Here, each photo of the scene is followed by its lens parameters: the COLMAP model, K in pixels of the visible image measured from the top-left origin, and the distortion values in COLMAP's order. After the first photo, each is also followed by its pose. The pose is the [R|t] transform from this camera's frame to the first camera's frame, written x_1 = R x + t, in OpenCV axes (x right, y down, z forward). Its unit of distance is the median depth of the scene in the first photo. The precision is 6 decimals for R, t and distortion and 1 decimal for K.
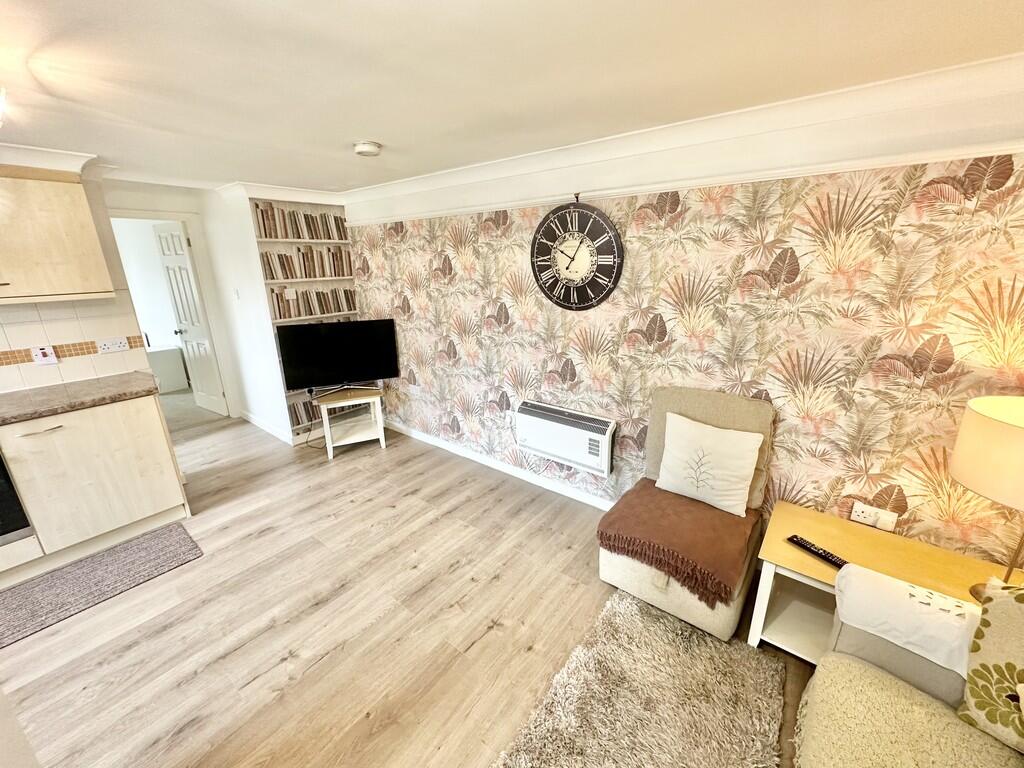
lens RADIAL K [[408.5, 0, 511.3], [0, 408.5, 383.6], [0, 0, 1]] dist [0.000144, -0.000043]
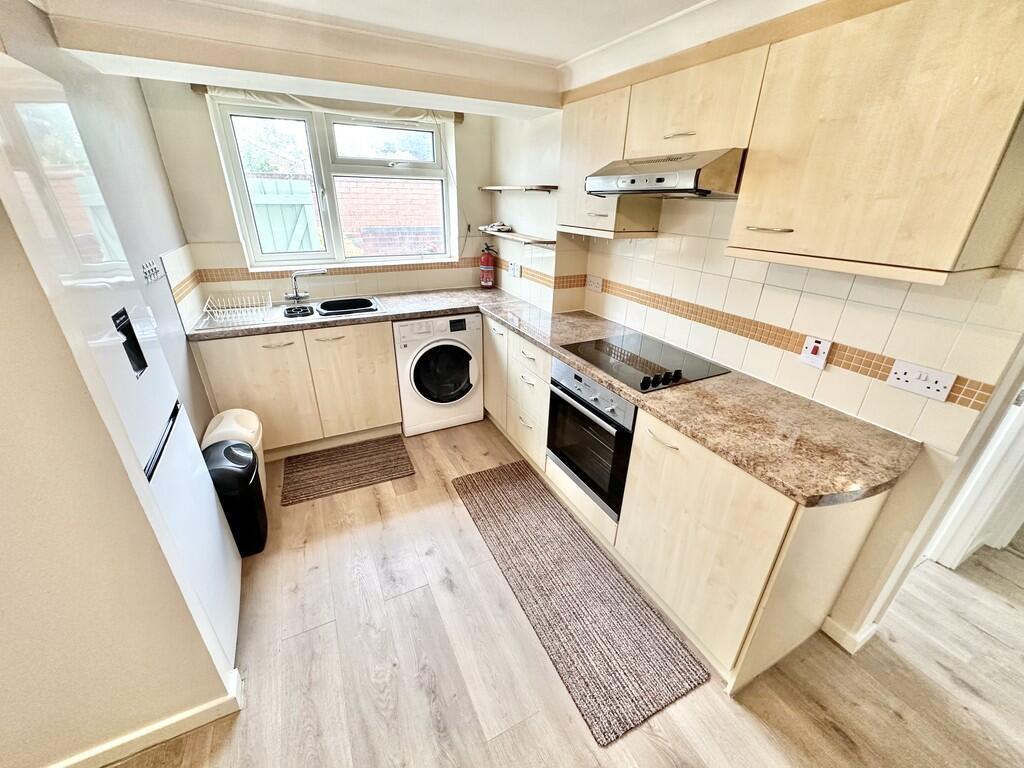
lens RADIAL K [[408.5, 0, 513.2], [0, 408.5, 382.9], [0, 0, 1]] dist [0.000144, -0.000043]
pose [[-0.423396, 0.383726, -0.820665, -0.397489], [-0.275699, 0.808324, 0.520194, -0.214297], [0.862975, 0.446505, -0.236449, 0.729056]]
